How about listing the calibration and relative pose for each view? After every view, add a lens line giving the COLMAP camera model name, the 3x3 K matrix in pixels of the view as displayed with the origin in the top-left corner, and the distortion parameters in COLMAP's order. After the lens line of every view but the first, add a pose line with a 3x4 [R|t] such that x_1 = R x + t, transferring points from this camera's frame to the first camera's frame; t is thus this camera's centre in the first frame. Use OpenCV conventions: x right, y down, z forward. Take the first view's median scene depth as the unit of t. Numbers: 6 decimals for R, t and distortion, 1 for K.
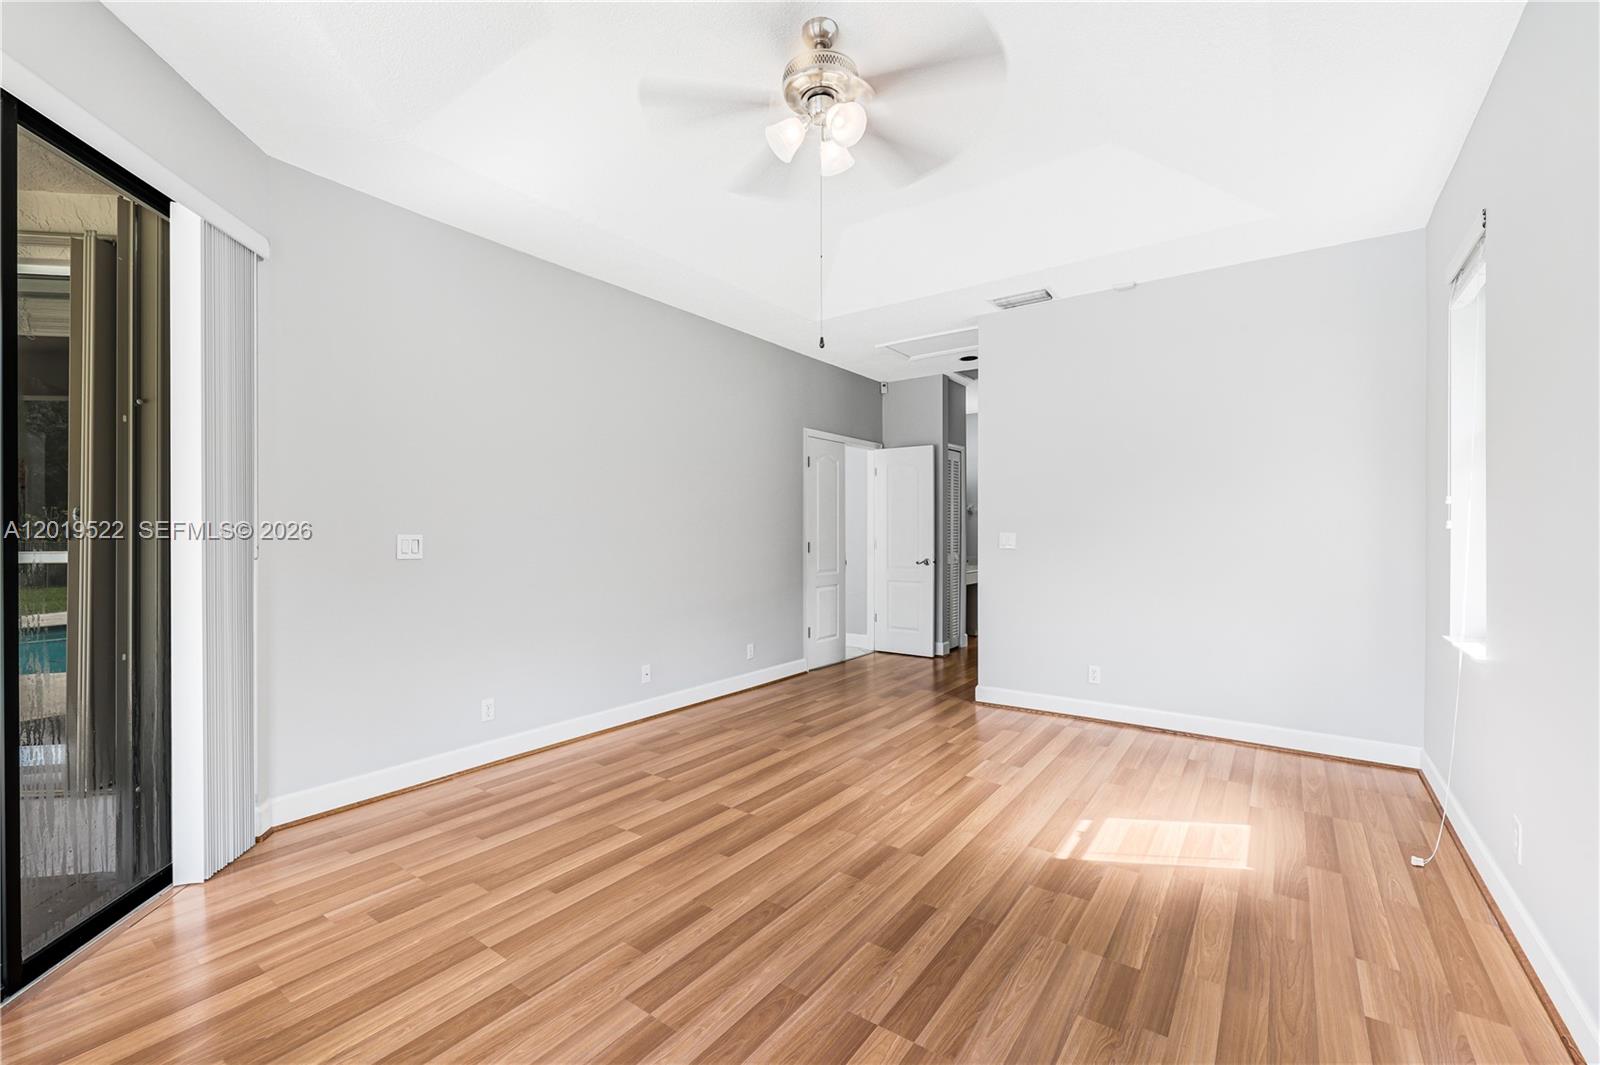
lens RADIAL K [[672.4, 0, 804.8], [0, 672.4, 532.2], [0, 0, 1]] dist [0.005536, -0.000090]
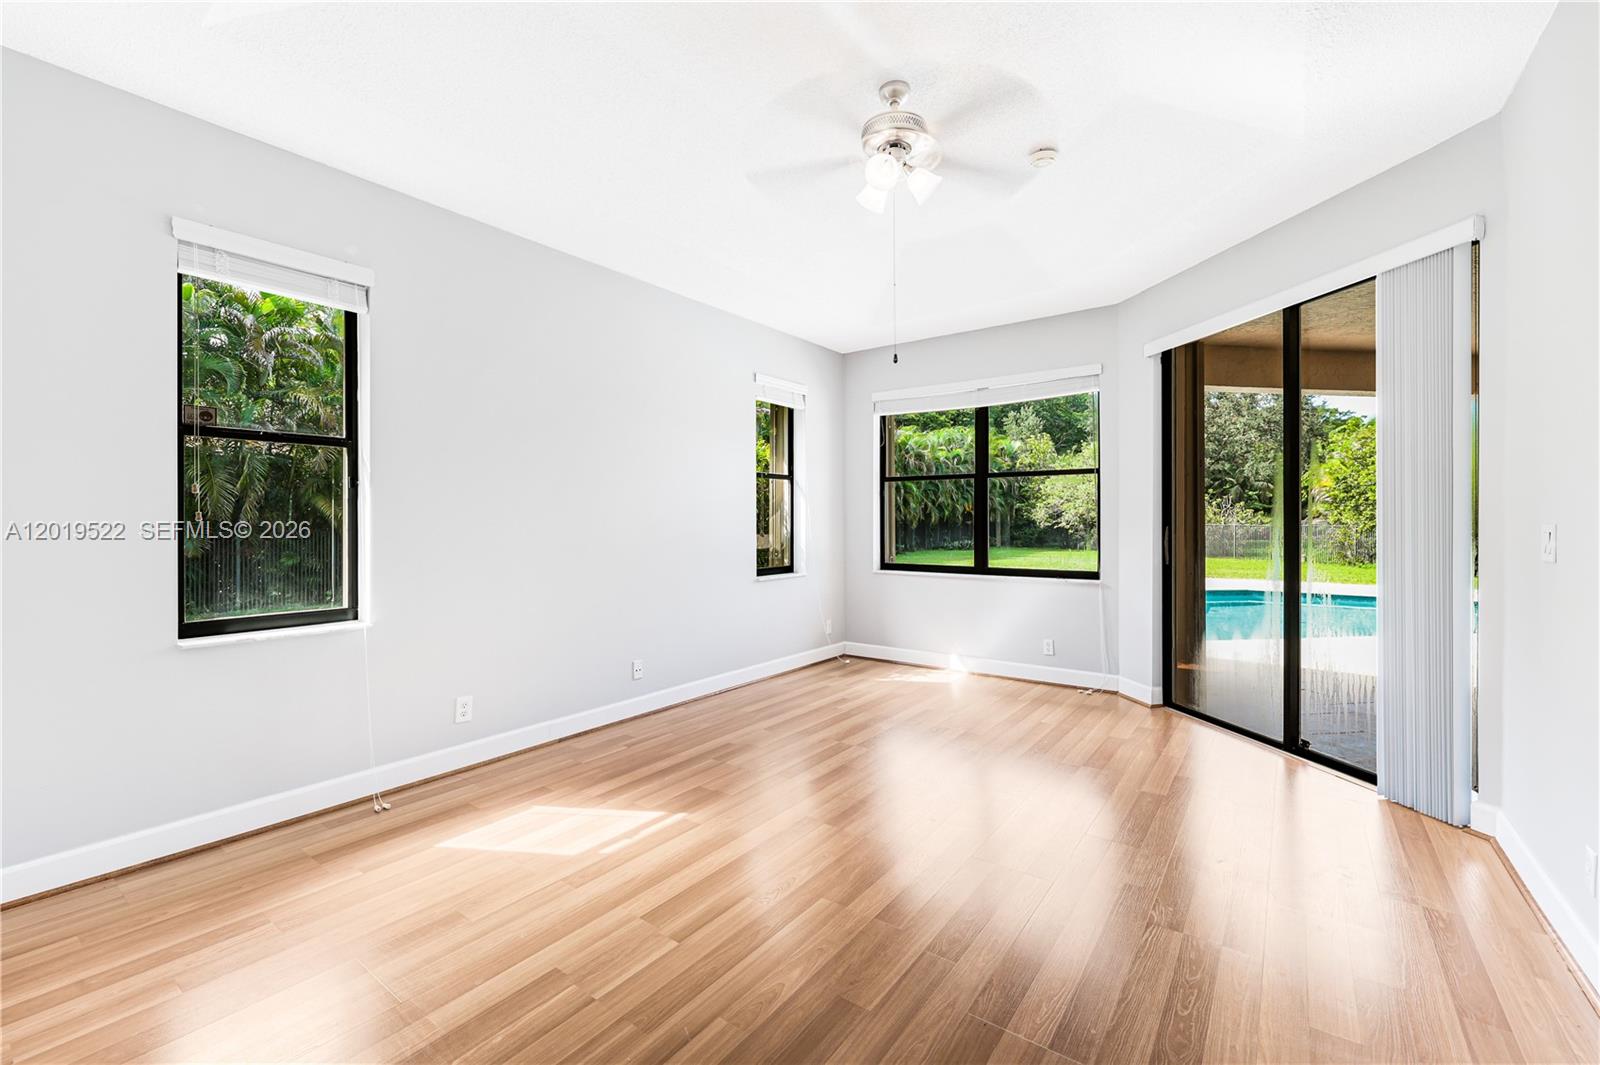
lens RADIAL K [[672.4, 0, 789.9], [0, 672.4, 520.2], [0, 0, 1]] dist [0.005536, -0.000090]
pose [[-0.999646, 0.000550, 0.026611, 0.130586], [0.000381, 0.999980, -0.006360, 0.001035], [-0.026614, -0.006347, -0.999626, 1.608311]]
